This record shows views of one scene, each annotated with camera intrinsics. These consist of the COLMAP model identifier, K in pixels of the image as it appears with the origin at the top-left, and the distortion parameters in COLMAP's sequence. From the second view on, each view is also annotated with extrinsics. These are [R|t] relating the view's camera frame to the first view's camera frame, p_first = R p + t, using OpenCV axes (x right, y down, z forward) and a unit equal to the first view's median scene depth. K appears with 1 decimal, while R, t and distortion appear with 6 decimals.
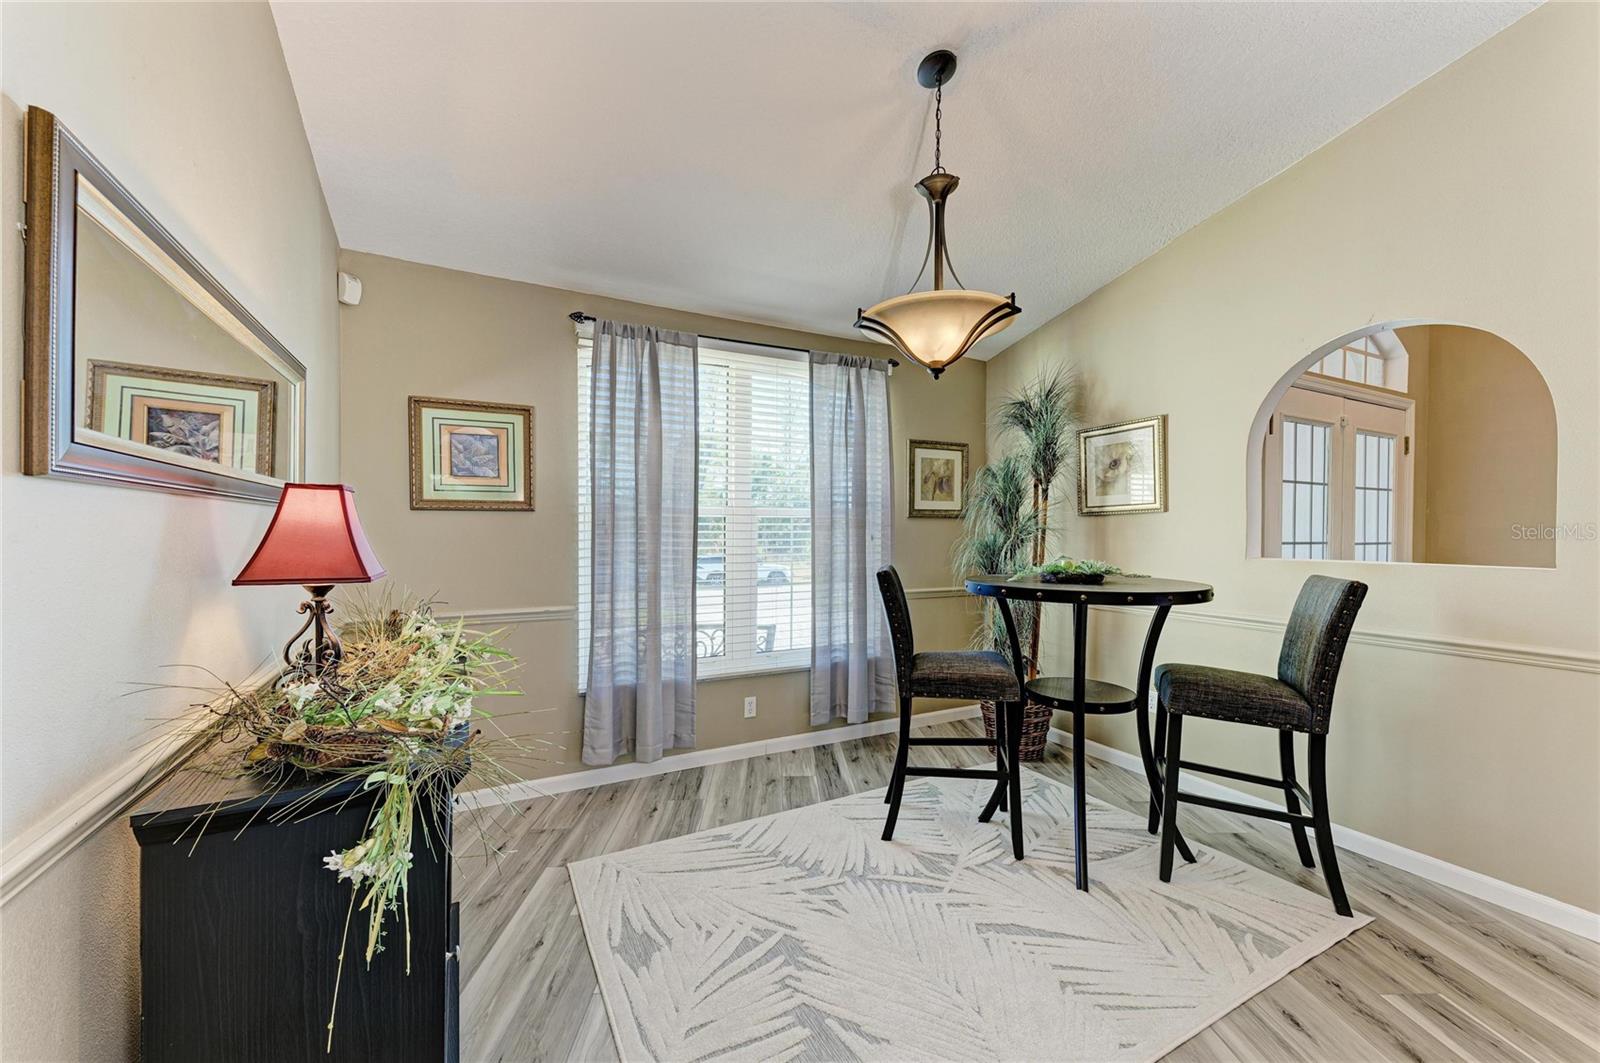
lens RADIAL K [[612.1, 0, 795.1], [0, 612.1, 535.8], [0, 0, 1]] dist [0.001739, 0.000076]
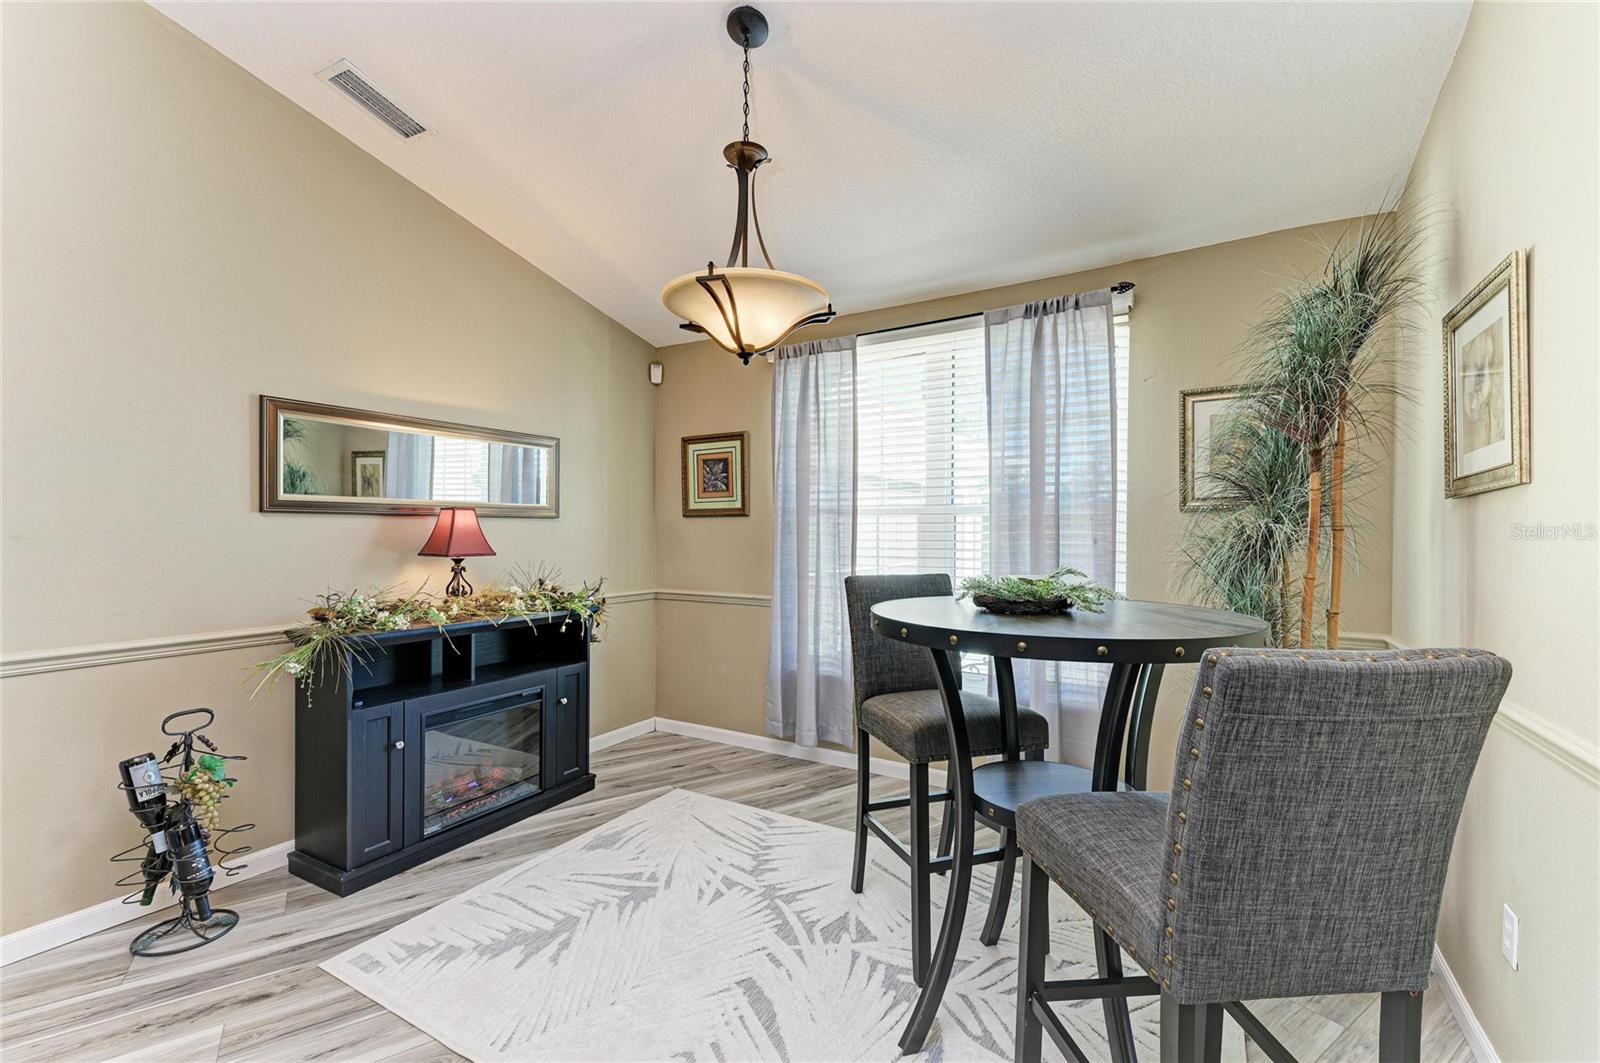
lens RADIAL K [[674.7, 0, 803.8], [0, 674.7, 537.9], [0, 0, 1]] dist [0.000236, 0.000056]
pose [[0.524498, 0.006840, -0.851384, 0.877282], [-0.008521, 0.999960, 0.002784, -0.000725], [0.851369, 0.005795, 0.524535, 0.423996]]
